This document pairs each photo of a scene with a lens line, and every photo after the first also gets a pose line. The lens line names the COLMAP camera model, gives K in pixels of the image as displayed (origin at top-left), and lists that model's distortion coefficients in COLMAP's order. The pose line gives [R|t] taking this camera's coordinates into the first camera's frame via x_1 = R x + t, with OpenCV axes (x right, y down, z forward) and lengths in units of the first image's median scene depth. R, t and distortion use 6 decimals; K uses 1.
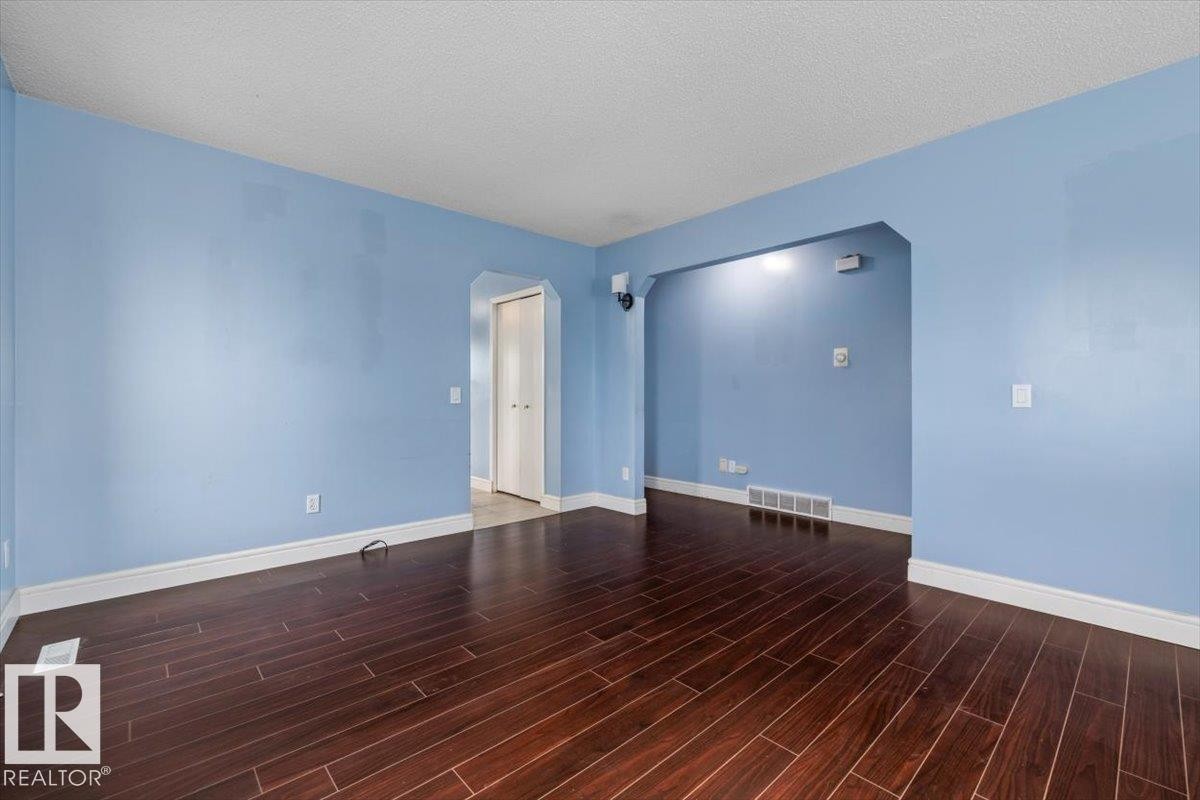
lens RADIAL K [[507.5, 0, 596.3], [0, 507.5, 393.1], [0, 0, 1]] dist [0.000495, 0.000155]
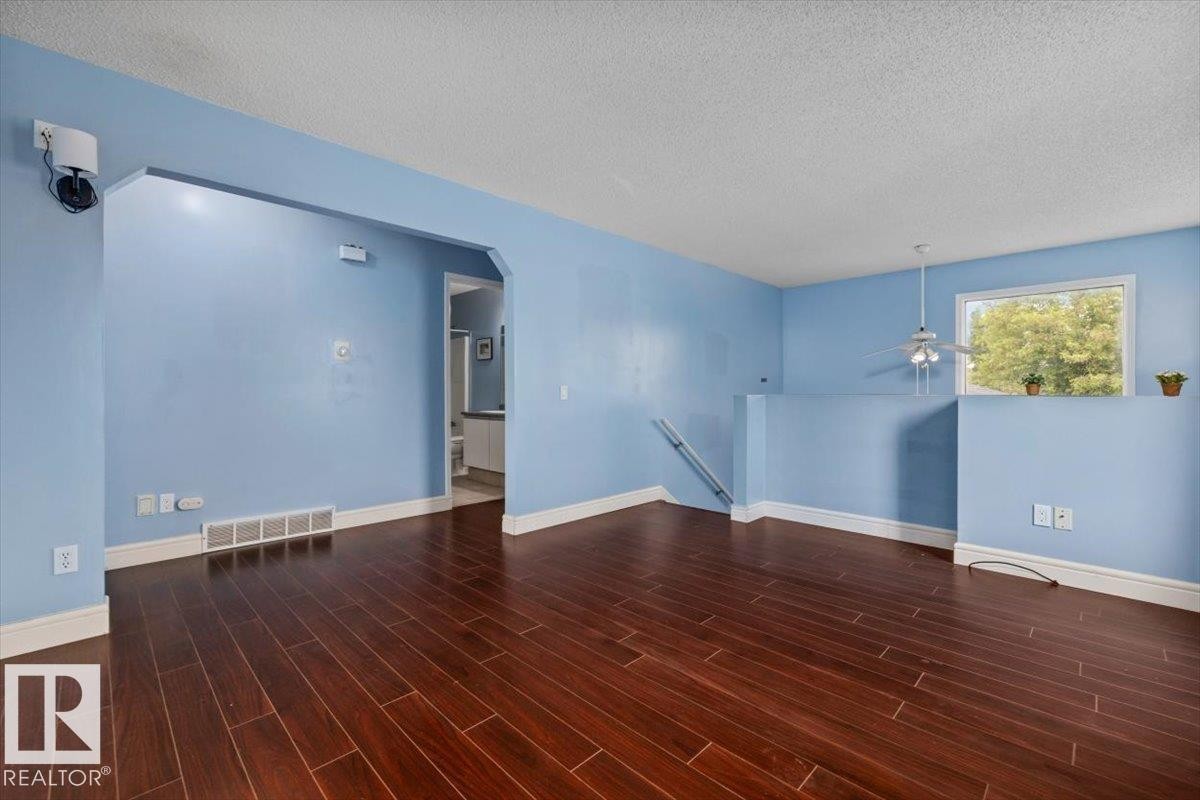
lens RADIAL K [[507.5, 0, 596.3], [0, 507.5, 393.1], [0, 0, 1]] dist [0.000495, 0.000155]
pose [[-0.040021, -0.000211, 0.999199, -0.462447], [-0.004183, 0.999991, 0.000043, 0.003963], [-0.999190, -0.004178, -0.040021, 0.568718]]
